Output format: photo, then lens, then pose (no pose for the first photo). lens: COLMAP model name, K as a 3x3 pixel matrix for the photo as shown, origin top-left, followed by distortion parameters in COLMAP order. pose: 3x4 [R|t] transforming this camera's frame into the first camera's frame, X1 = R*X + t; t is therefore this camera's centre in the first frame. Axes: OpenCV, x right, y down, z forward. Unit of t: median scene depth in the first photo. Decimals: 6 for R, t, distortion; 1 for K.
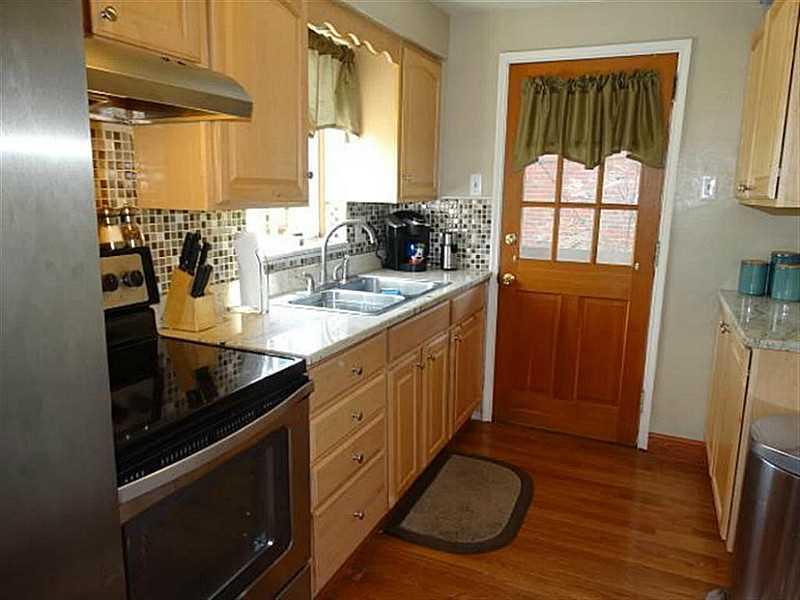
lens RADIAL K [[566.7, 0, 398.7], [0, 566.7, 297.7], [0, 0, 1]] dist [-0.000003, 0.002262]
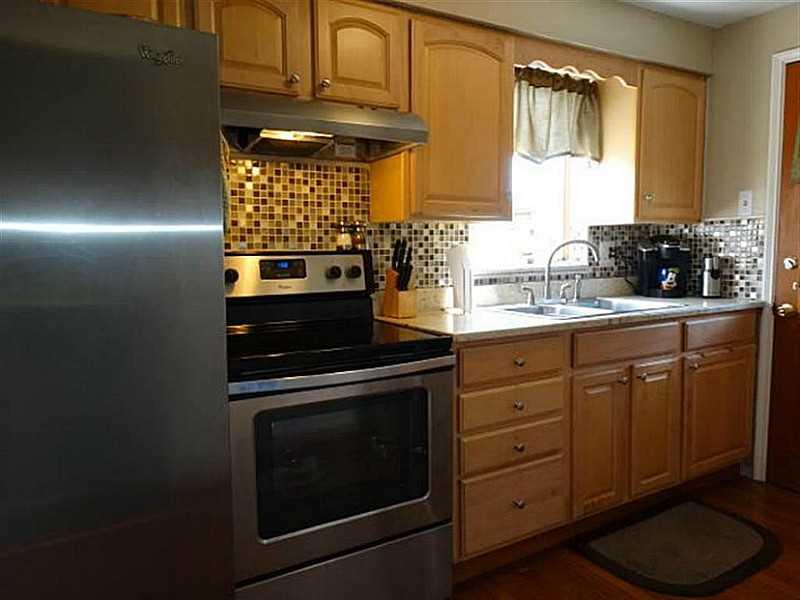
lens RADIAL K [[563.6, 0, 400.5], [0, 563.6, 297.1], [0, 0, 1]] dist [-0.003396, -0.001275]
pose [[0.813476, 0.029331, -0.580858, 0.248970], [-0.088761, 0.993289, -0.074150, 0.071298], [0.574785, 0.111877, 0.810620, -0.012132]]
